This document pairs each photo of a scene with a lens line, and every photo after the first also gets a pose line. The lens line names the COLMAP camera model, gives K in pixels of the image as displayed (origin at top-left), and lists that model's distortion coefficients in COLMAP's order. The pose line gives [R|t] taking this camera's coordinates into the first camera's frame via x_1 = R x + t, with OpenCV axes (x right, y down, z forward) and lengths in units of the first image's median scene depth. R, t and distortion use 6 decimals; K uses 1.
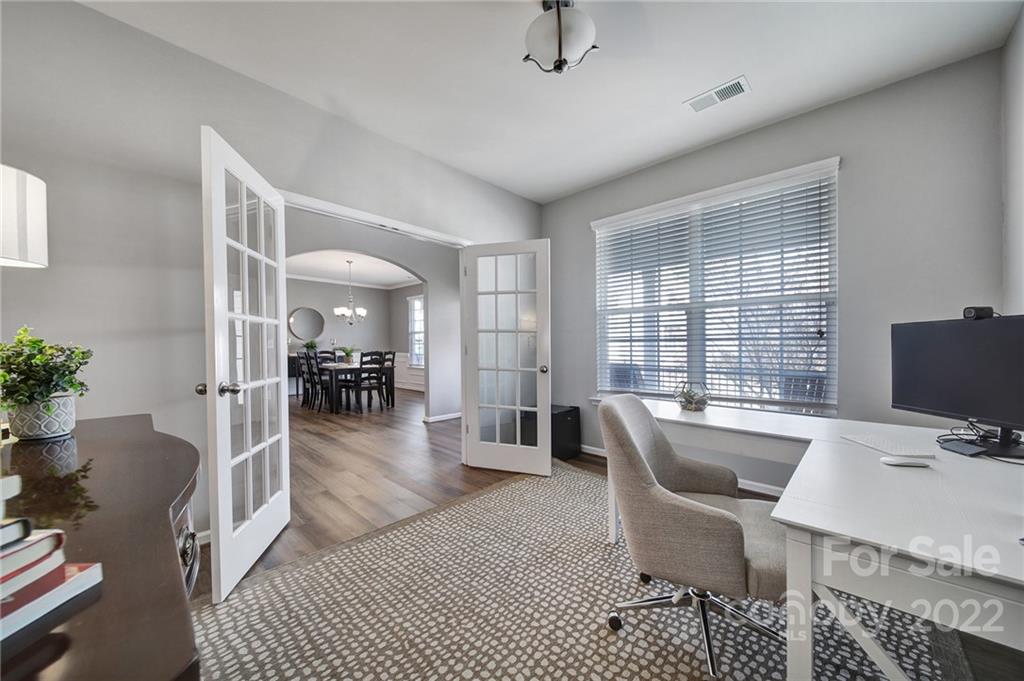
lens RADIAL K [[364.8, 0, 512.0], [0, 364.8, 332.0], [0, 0, 1]] dist [-0.001249, -0.000045]
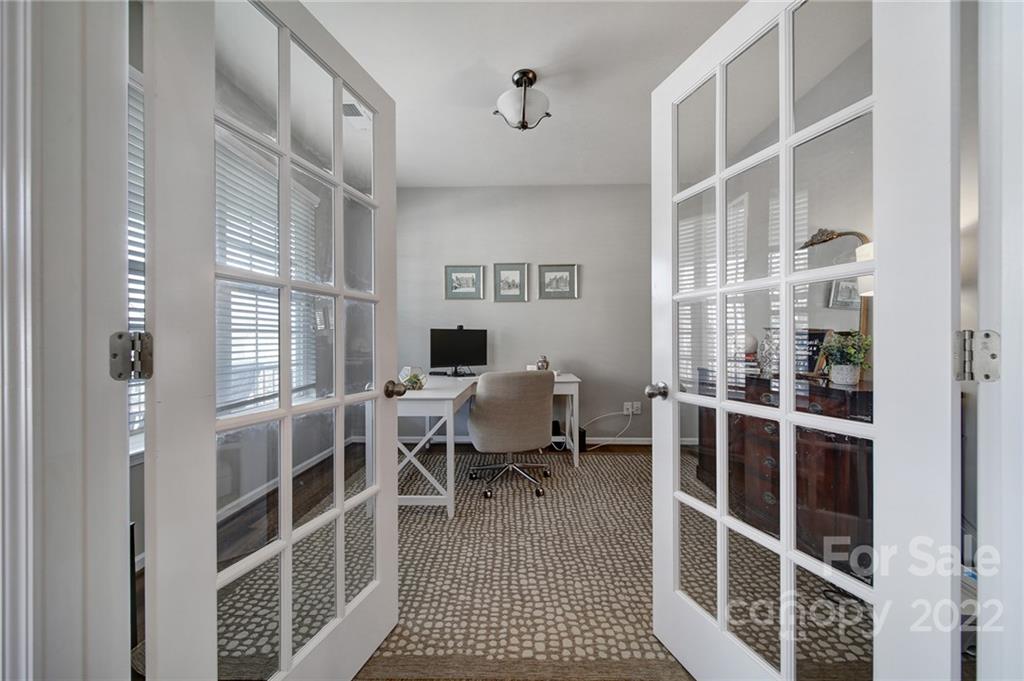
lens RADIAL K [[364.8, 0, 512.0], [0, 364.8, 332.0], [0, 0, 1]] dist [-0.001249, -0.000045]
pose [[-0.672910, 0.012553, 0.739618, -0.625680], [-0.031102, 0.998492, -0.045244, 0.058885], [-0.739070, -0.053449, -0.671505, 1.526843]]
